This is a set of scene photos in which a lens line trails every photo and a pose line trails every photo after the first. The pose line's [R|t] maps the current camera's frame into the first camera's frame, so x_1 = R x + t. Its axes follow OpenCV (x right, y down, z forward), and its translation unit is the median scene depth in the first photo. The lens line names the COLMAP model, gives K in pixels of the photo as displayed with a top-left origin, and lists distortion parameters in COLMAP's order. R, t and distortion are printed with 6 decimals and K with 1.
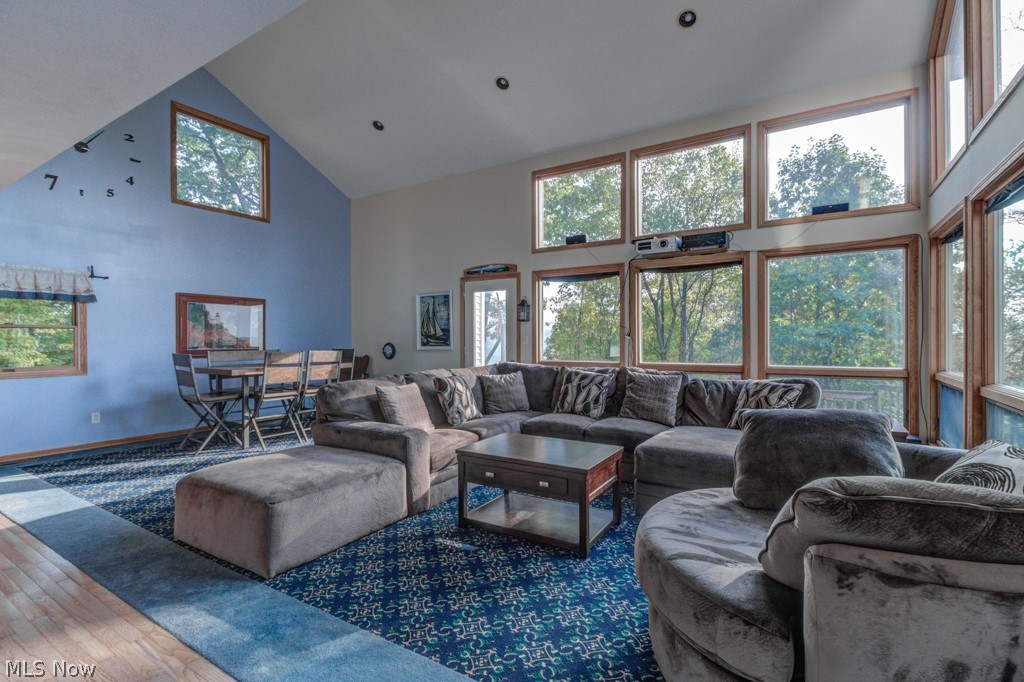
lens RADIAL K [[472.0, 0, 513.5], [0, 472.0, 343.5], [0, 0, 1]] dist [0.005629, -0.005135]
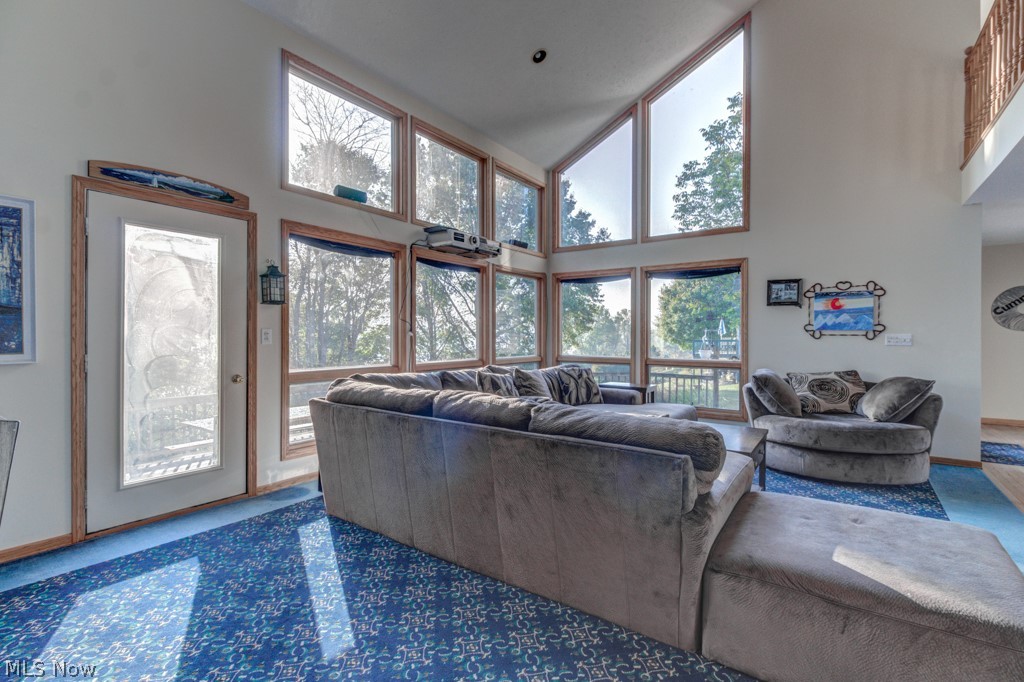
lens RADIAL K [[472.0, 0, 514.0], [0, 472.0, 337.9], [0, 0, 1]] dist [0.005629, -0.005135]
pose [[0.048545, -0.003717, 0.998814, -0.537868], [0.003339, 0.999988, 0.003559, -0.007132], [-0.998815, 0.003162, 0.048557, 0.691549]]
